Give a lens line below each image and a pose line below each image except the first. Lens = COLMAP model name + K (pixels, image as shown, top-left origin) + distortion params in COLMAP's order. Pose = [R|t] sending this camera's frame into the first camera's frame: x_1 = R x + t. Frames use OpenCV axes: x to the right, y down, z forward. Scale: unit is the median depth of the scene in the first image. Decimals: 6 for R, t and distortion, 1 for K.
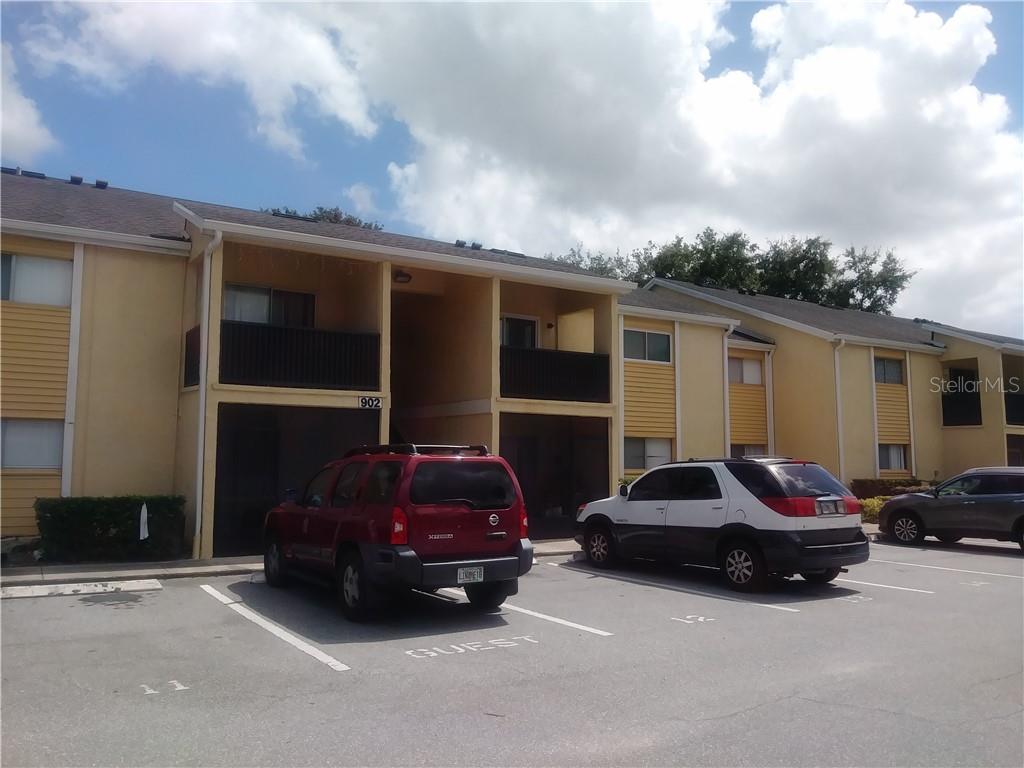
lens RADIAL K [[869.0, 0, 510.6], [0, 869.0, 440.3], [0, 0, 1]] dist [0.062867, -0.112961]
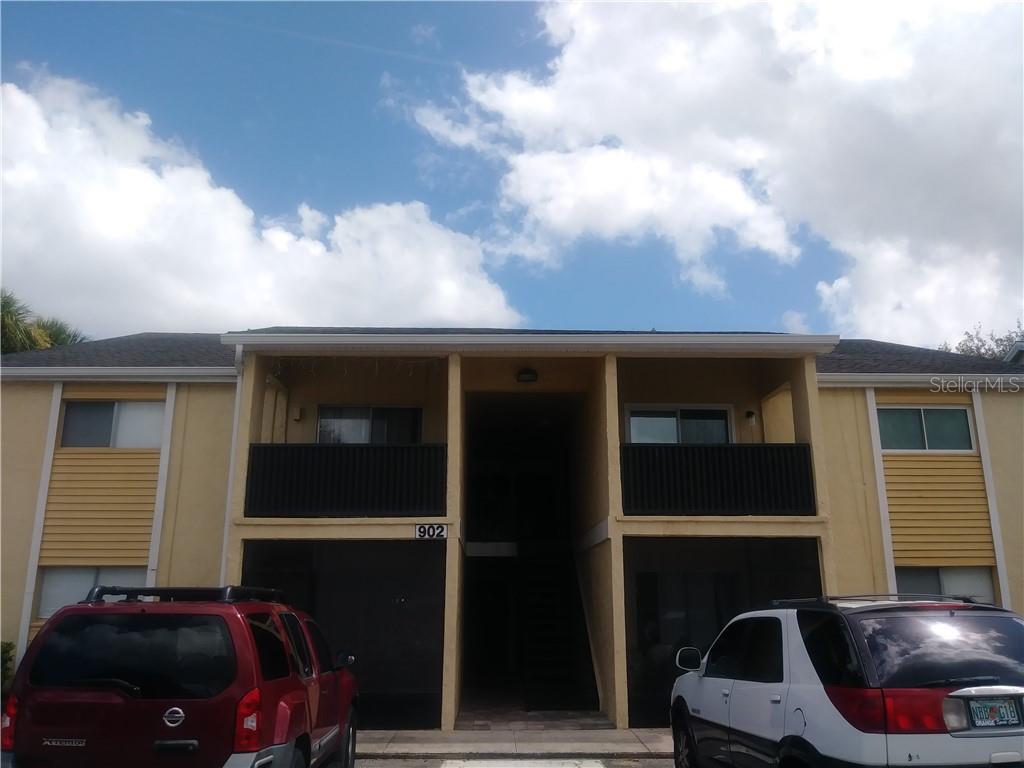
lens RADIAL K [[869.0, 0, 510.6], [0, 869.0, 440.3], [0, 0, 1]] dist [0.062867, -0.112961]
pose [[0.857581, -0.102502, -0.504031, 0.238941], [0.021576, 0.986248, -0.163858, 0.004358], [0.513896, 0.129646, 0.847999, 0.288426]]
